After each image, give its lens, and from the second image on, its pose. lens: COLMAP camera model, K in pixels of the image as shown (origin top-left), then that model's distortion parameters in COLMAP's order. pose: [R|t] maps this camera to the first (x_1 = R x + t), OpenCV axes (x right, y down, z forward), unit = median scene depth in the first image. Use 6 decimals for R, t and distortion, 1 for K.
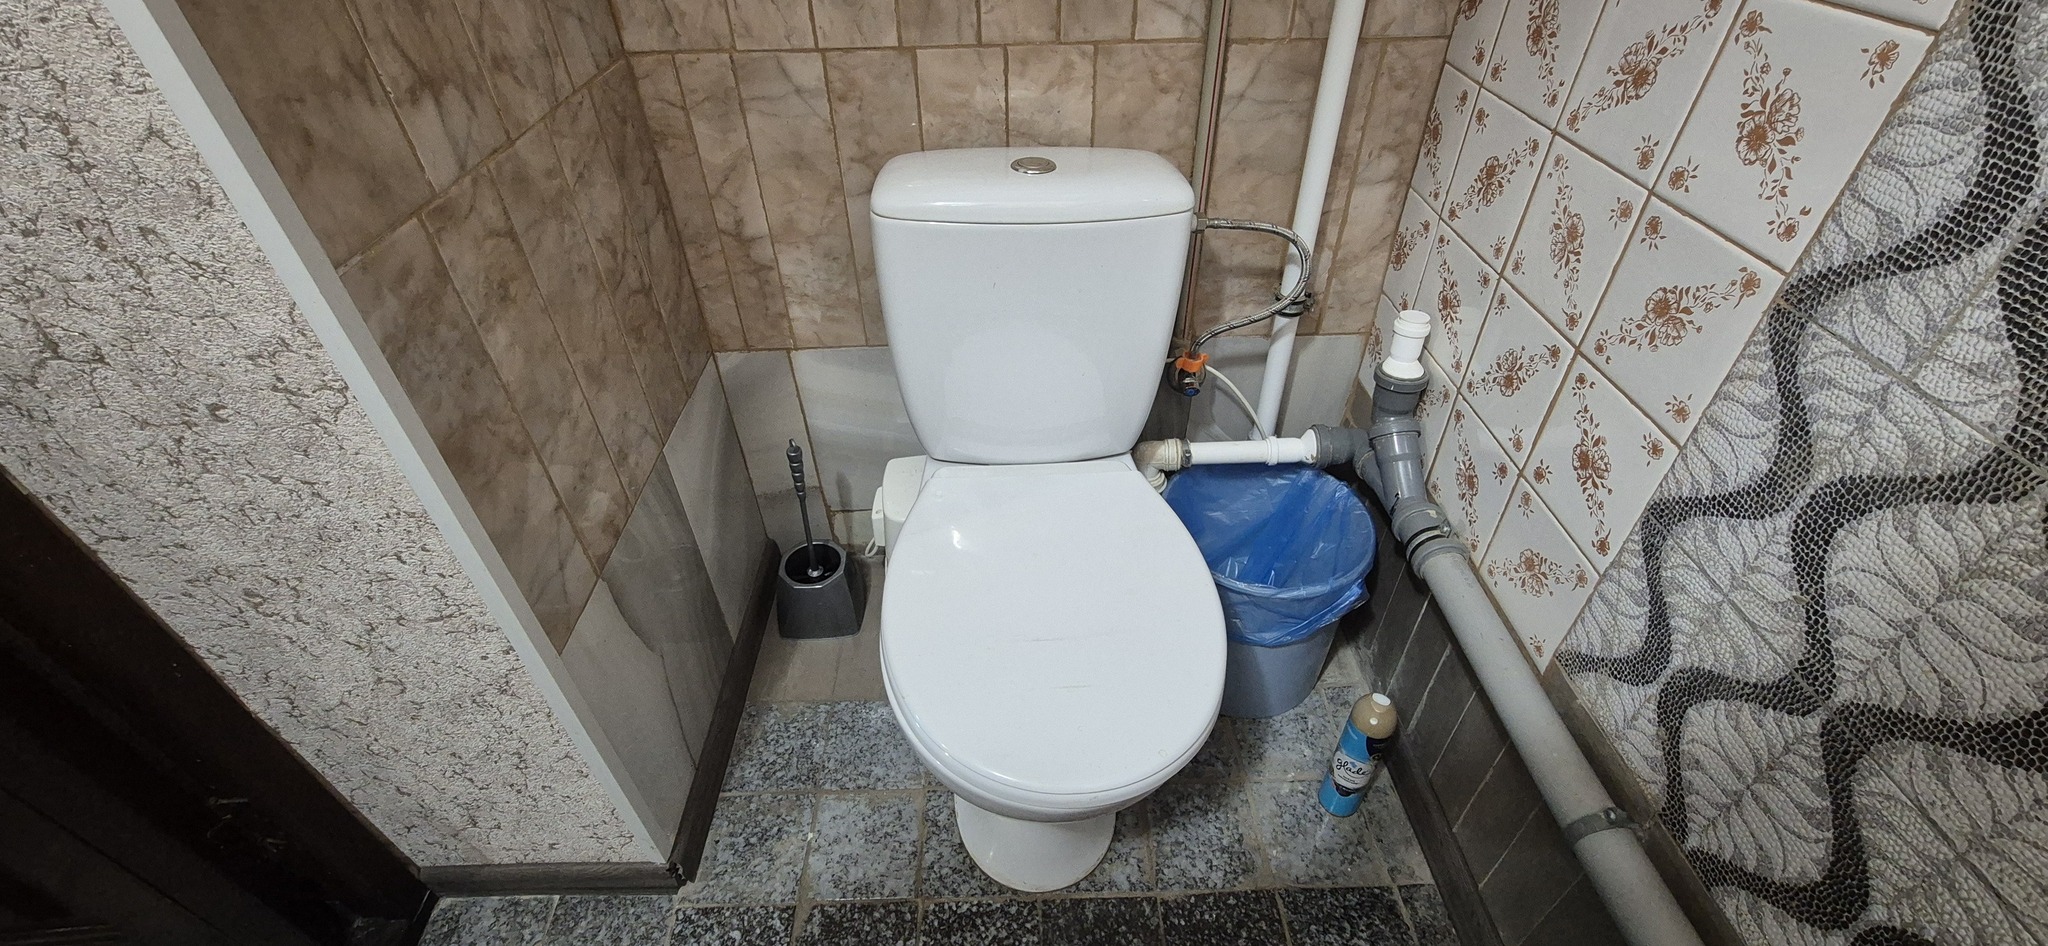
lens RADIAL K [[839.8, 0, 1024.4], [0, 839.8, 481.7], [0, 0, 1]] dist [0.002774, 0.000885]
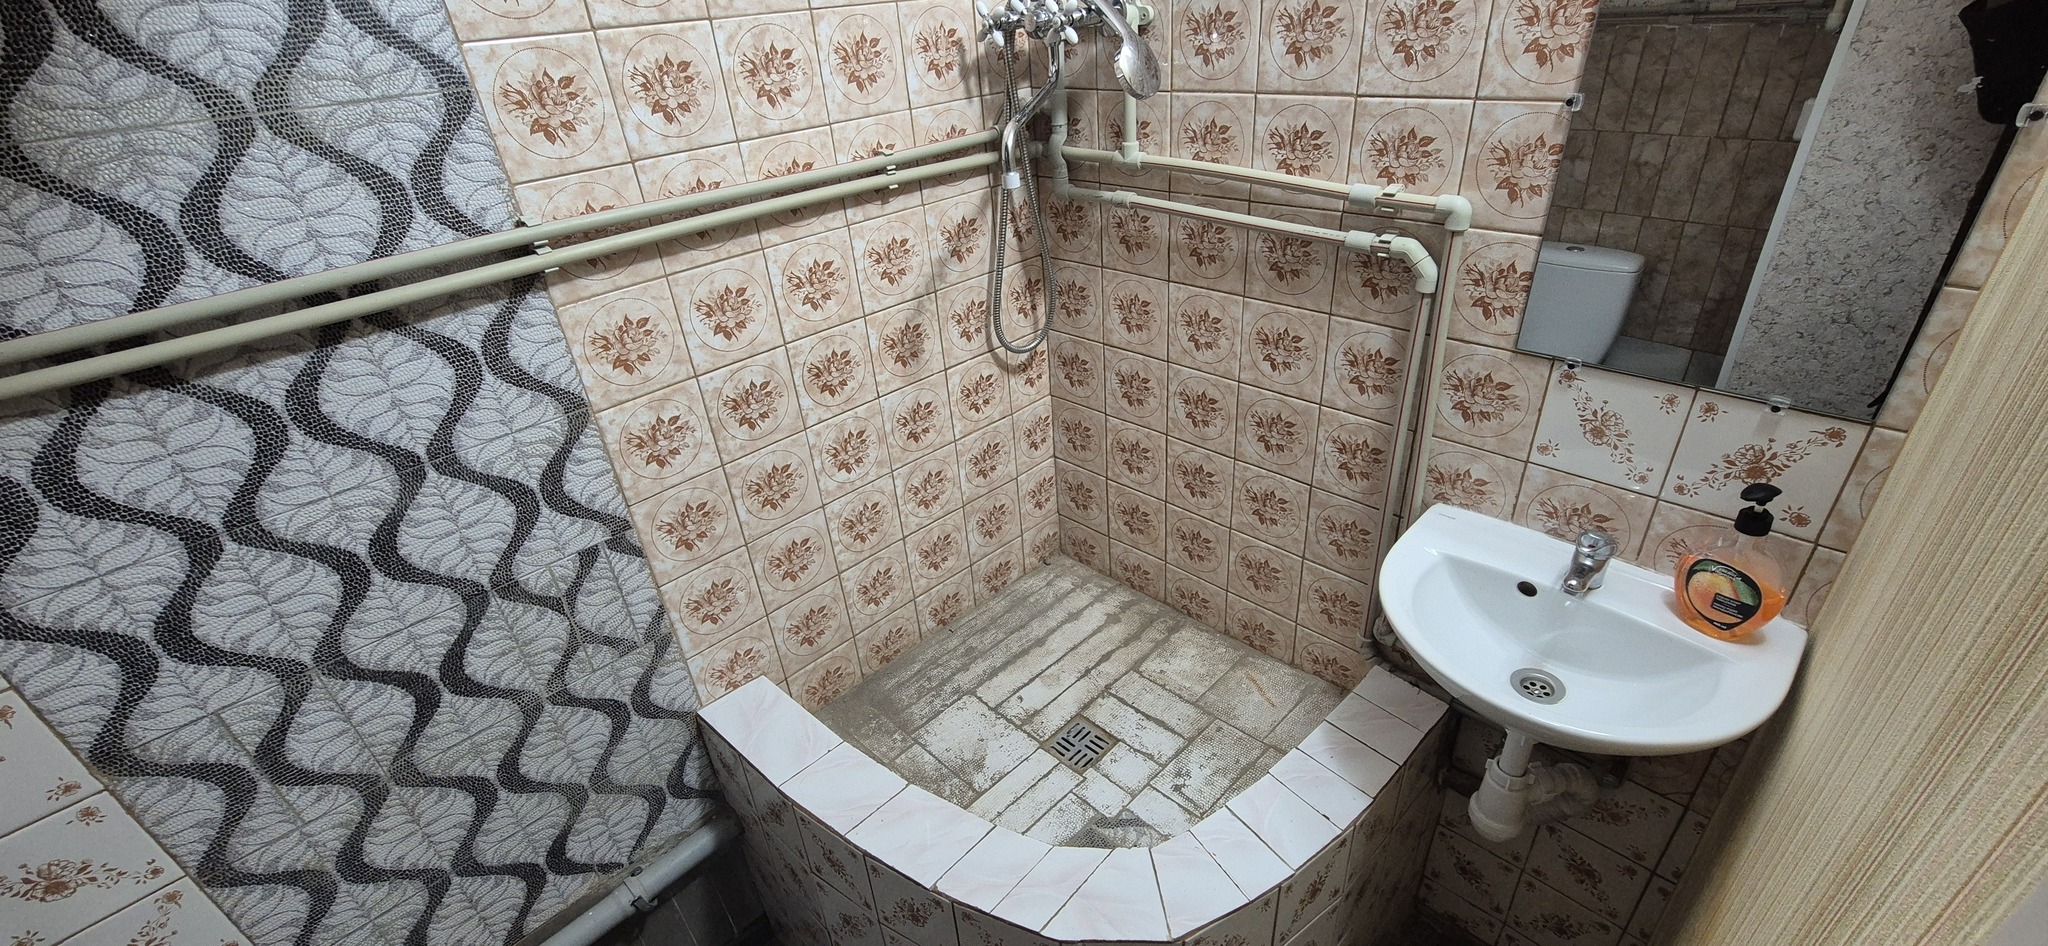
lens RADIAL K [[839.8, 0, 1017.9], [0, 839.8, 477.2], [0, 0, 1]] dist [0.002774, 0.000885]
pose [[-0.663698, -0.321170, 0.675540, -0.923099], [0.544593, 0.411623, 0.730743, -0.750941], [-0.512760, 0.852887, -0.098287, -0.324024]]
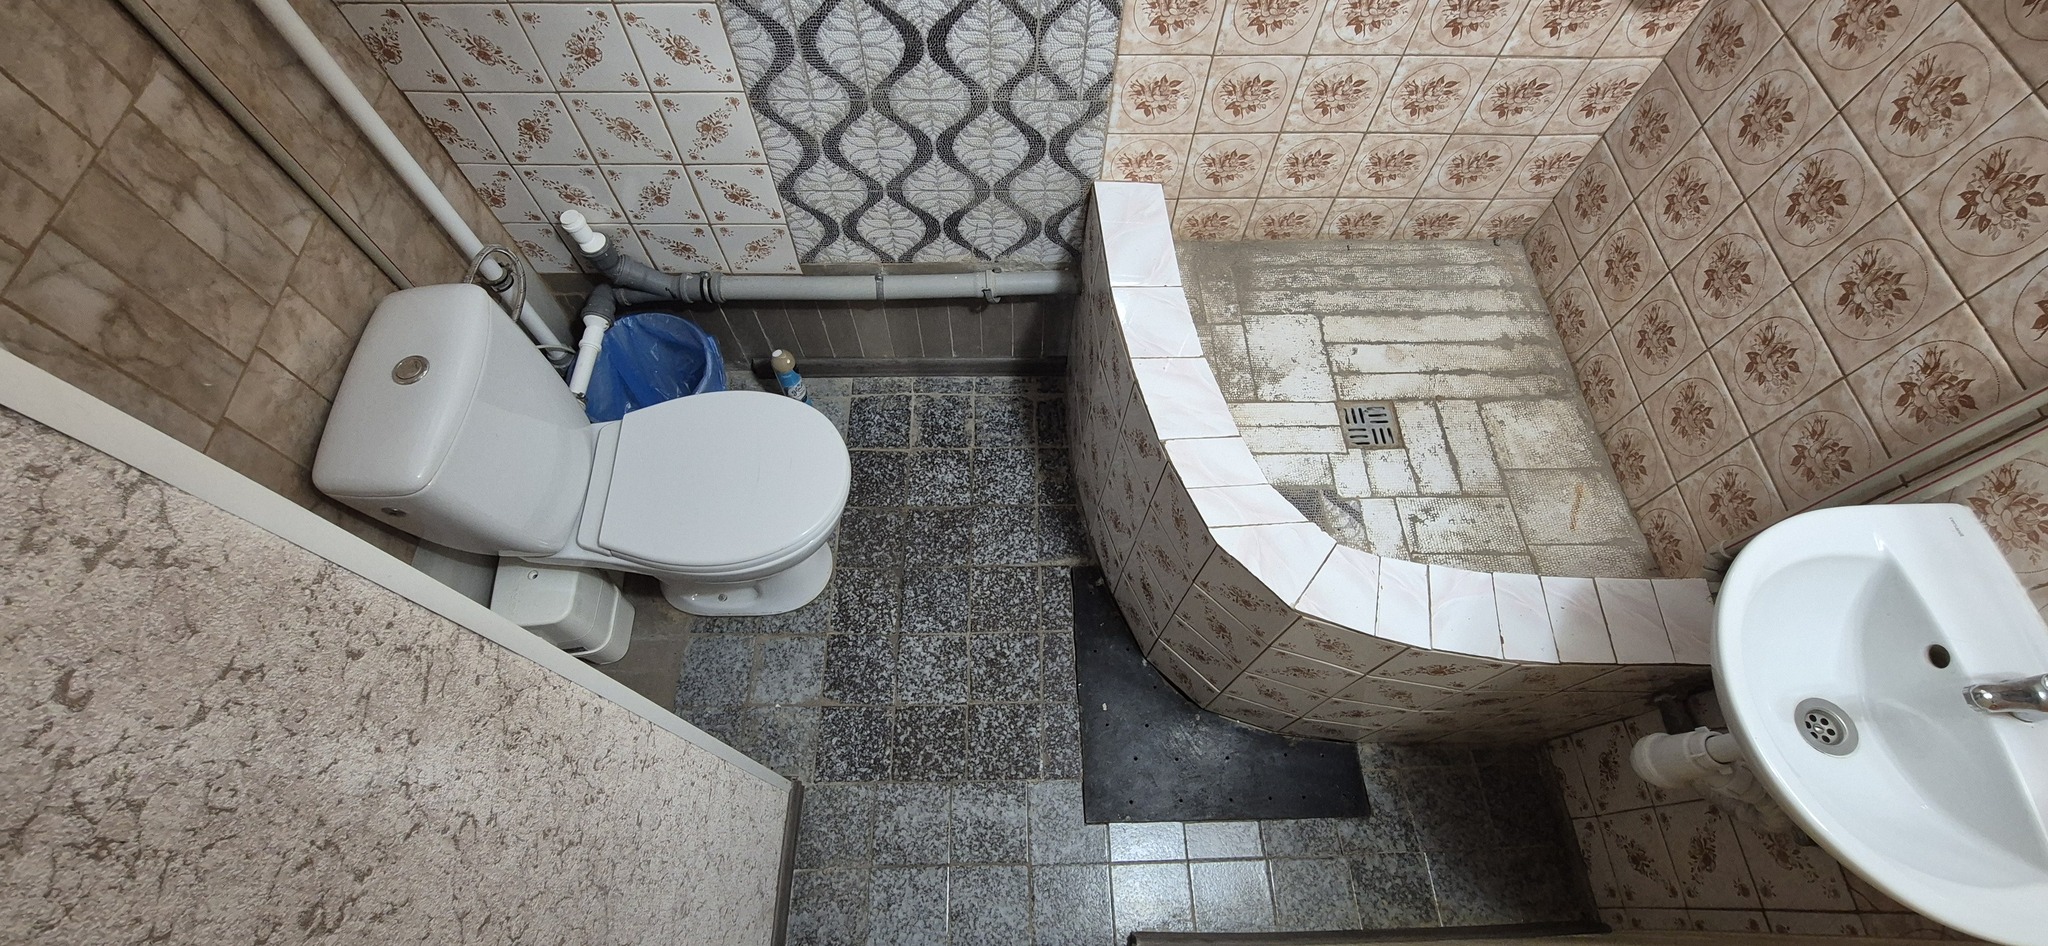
lens RADIAL K [[839.8, 0, 1020.1], [0, 839.8, 472.5], [0, 0, 1]] dist [0.002774, 0.000885]
pose [[0.018597, -0.882691, 0.469586, -0.928457], [0.629413, 0.375259, 0.680456, -0.789969], [-0.776848, 0.282909, 0.562556, -0.513846]]
